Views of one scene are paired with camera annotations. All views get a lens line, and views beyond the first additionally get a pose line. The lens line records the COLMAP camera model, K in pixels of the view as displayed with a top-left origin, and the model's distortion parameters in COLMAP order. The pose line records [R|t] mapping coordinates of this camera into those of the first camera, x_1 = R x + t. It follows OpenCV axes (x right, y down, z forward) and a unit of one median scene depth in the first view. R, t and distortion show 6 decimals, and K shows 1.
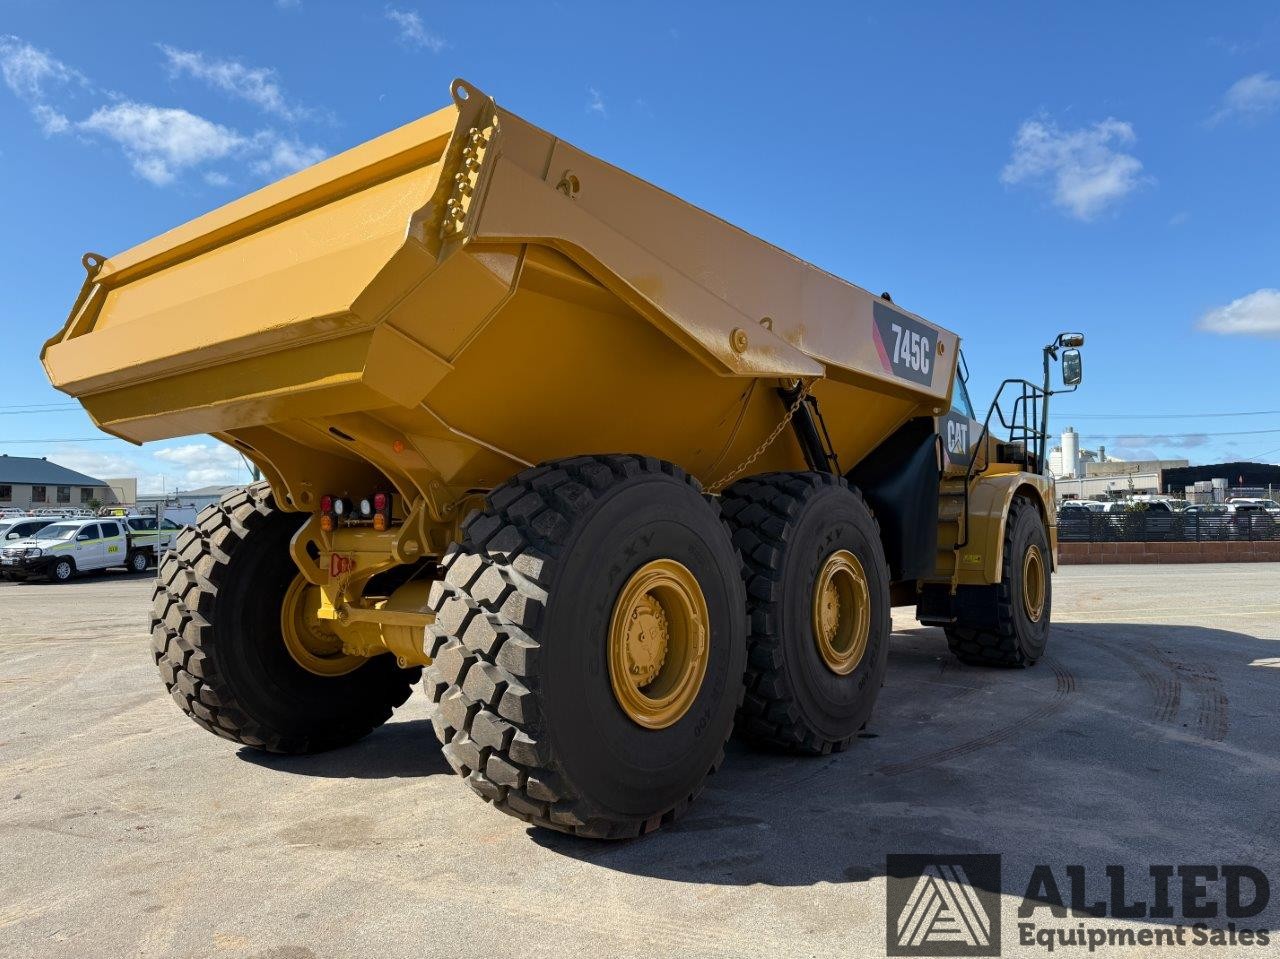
lens RADIAL K [[902.6, 0, 645.3], [0, 902.6, 487.3], [0, 0, 1]] dist [0.075491, -0.103842]
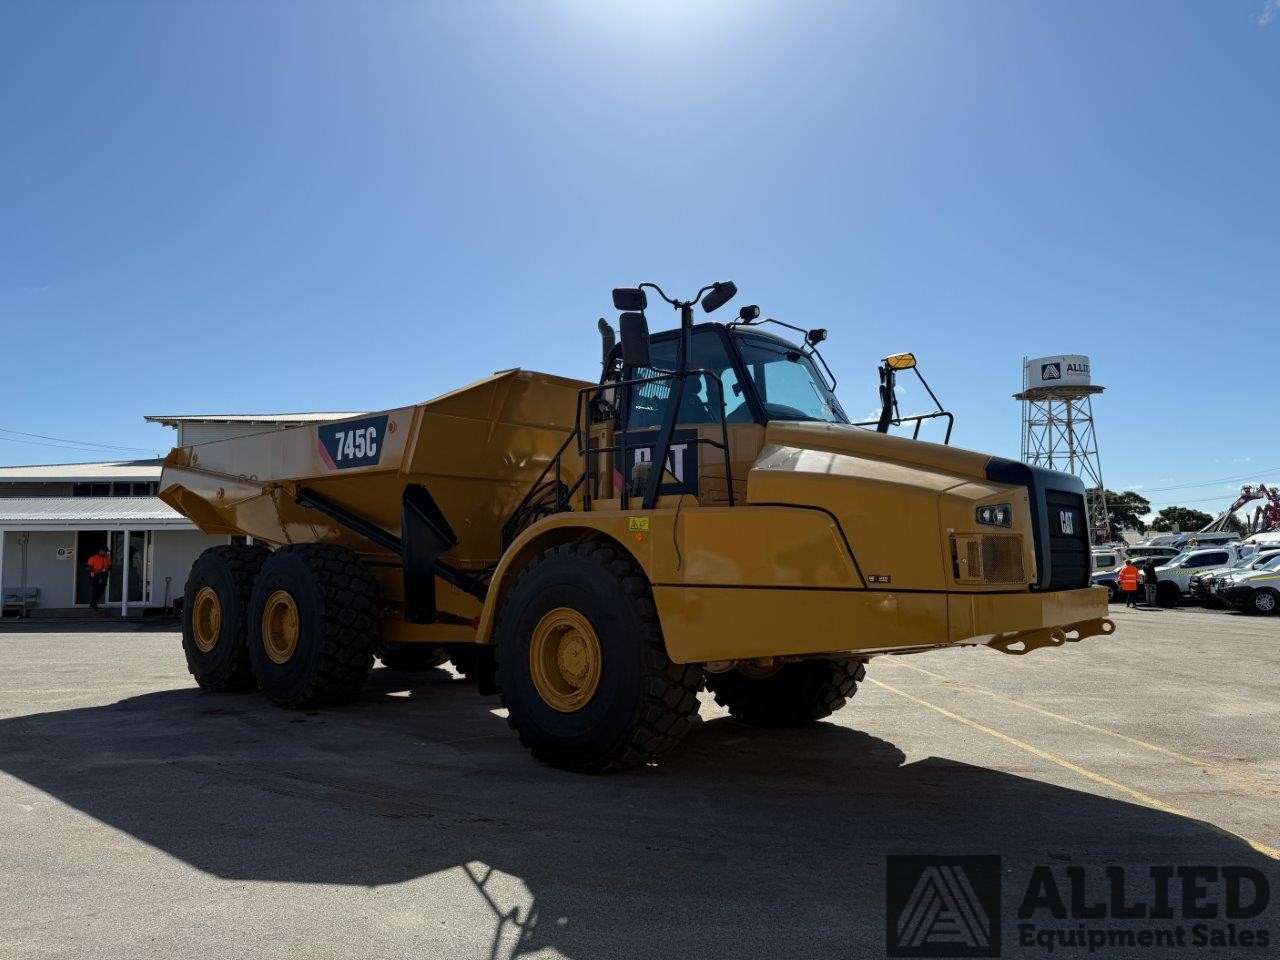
lens RADIAL K [[902.6, 0, 645.3], [0, 902.6, 487.8], [0, 0, 1]] dist [0.075491, -0.103842]
pose [[-0.060287, -0.068376, -0.995836, 2.072546], [0.046954, 0.996352, -0.071254, 0.034466], [0.997076, -0.051054, -0.056857, 1.959149]]
